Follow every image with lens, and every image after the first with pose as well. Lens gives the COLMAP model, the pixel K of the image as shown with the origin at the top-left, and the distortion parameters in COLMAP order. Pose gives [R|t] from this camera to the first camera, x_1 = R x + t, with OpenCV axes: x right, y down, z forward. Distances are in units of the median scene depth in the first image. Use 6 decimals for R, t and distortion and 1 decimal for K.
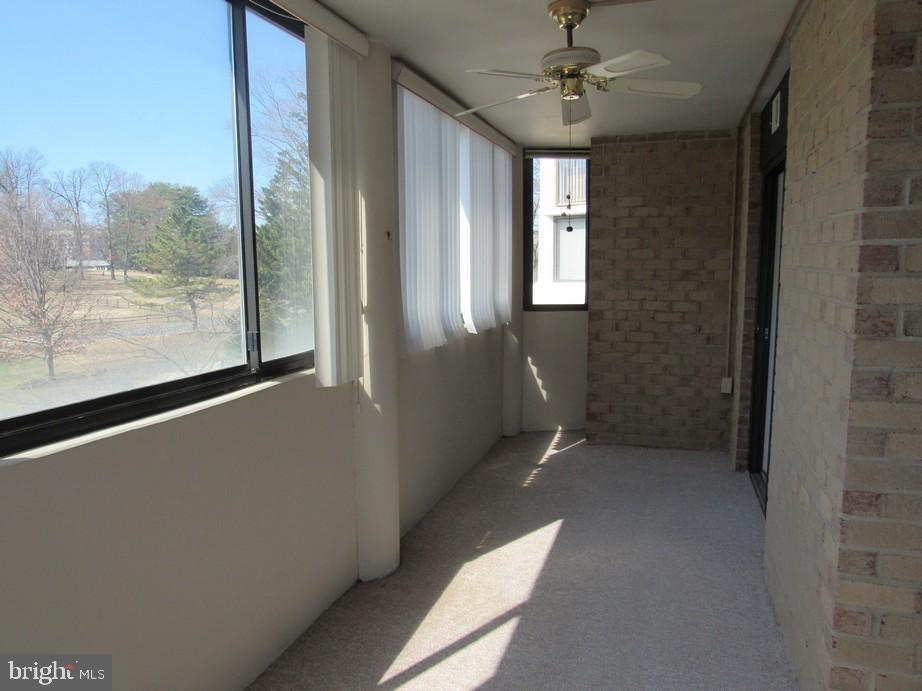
lens RADIAL K [[668.0, 0, 461.1], [0, 668.0, 344.3], [0, 0, 1]] dist [-0.011642, 0.002366]
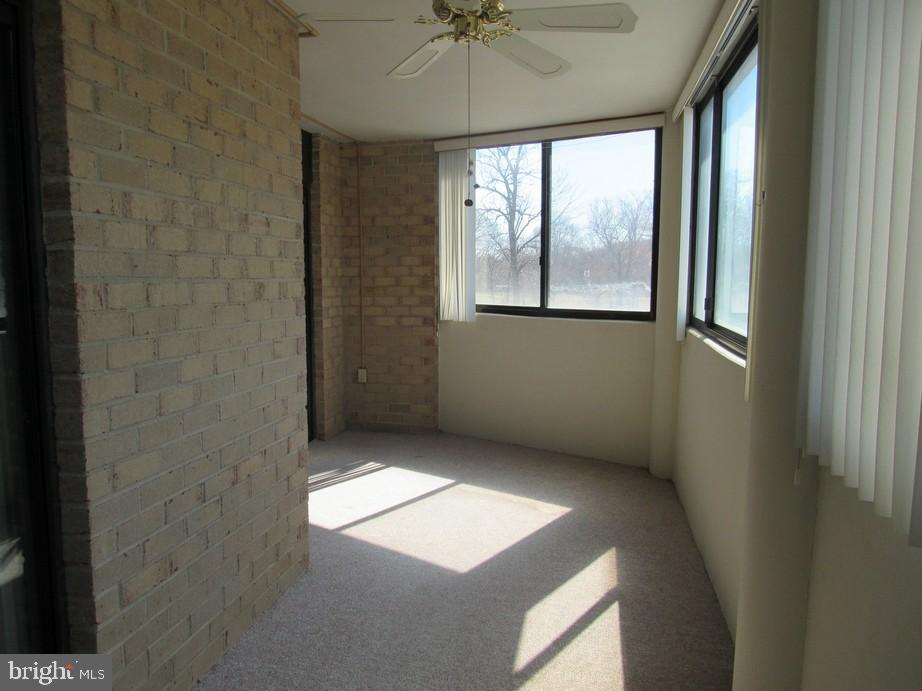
lens RADIAL K [[668.0, 0, 461.4], [0, 668.0, 343.5], [0, 0, 1]] dist [-0.011642, 0.002366]
pose [[-0.994126, 0.011390, -0.107630, 0.268905], [-0.014266, 0.971980, 0.234629, -0.212877], [0.107286, 0.234786, -0.966108, 1.919928]]
